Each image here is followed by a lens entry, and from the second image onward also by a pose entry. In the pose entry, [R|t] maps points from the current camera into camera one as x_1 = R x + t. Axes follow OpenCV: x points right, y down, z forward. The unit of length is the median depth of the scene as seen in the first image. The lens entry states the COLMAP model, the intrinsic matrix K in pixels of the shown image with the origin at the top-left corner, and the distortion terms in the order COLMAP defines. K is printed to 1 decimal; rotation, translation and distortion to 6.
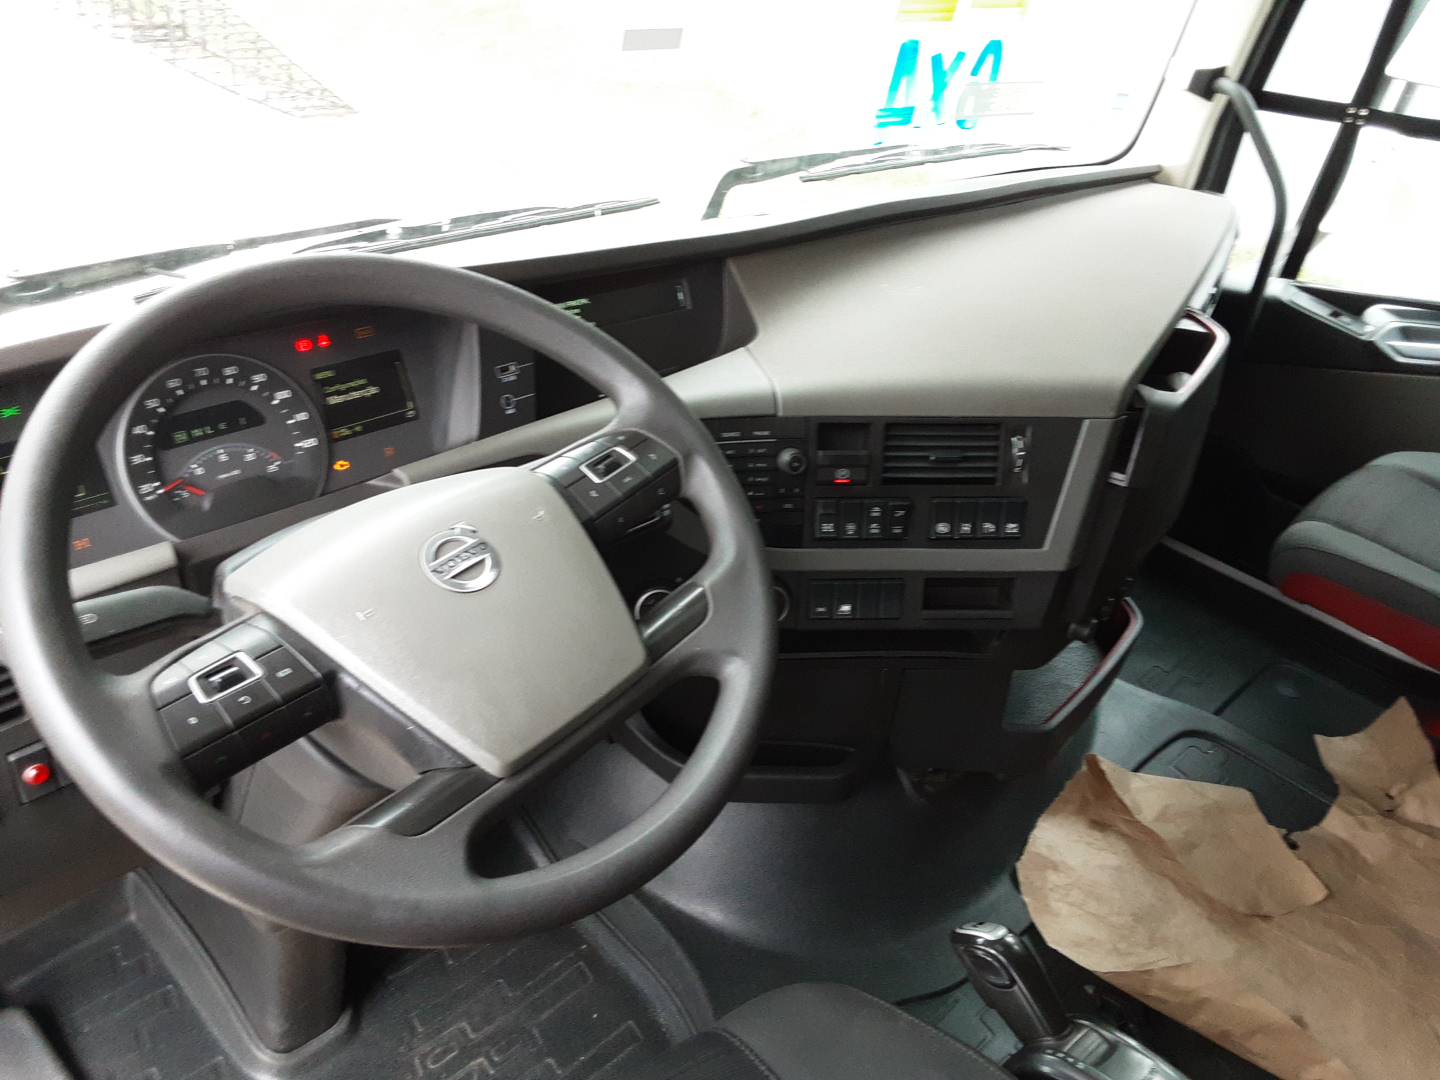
lens RADIAL K [[1213.7, 0, 720.0], [0, 1213.7, 540.0], [0, 0, 1]] dist [0.088275, -0.145566]
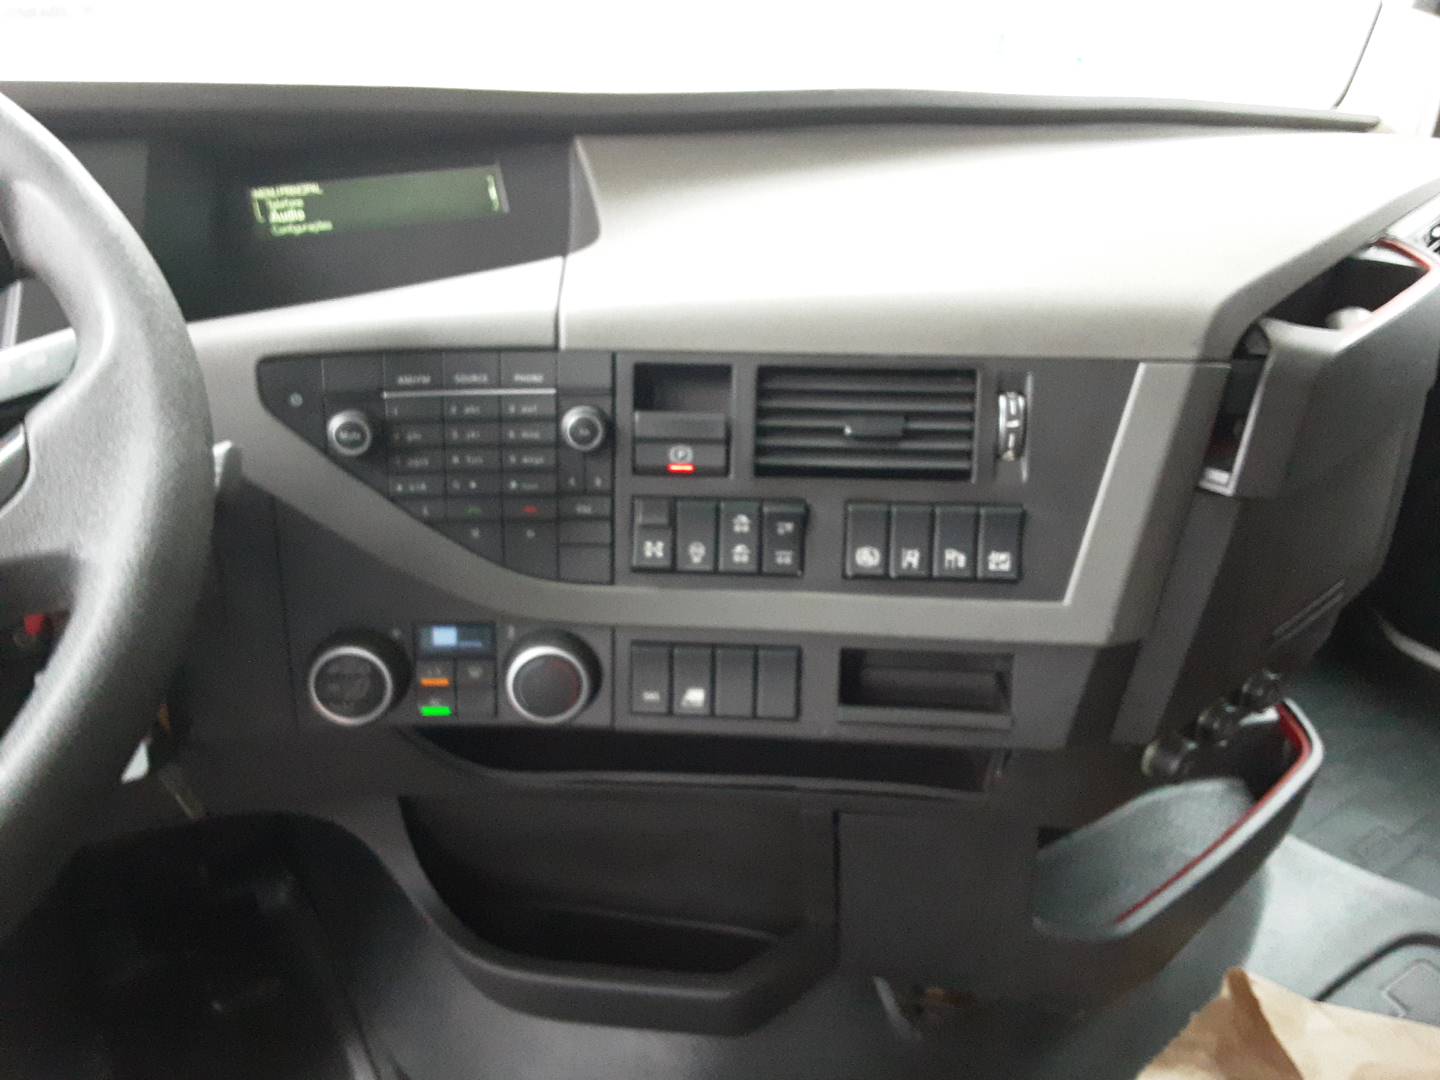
lens RADIAL K [[1213.7, 0, 720.0], [0, 1213.7, 540.0], [0, 0, 1]] dist [0.088275, -0.145566]
pose [[0.980432, 0.018371, -0.195999, 0.223994], [-0.036604, 0.995286, -0.089815, 0.034395], [0.193425, 0.095232, 0.976482, 0.441562]]
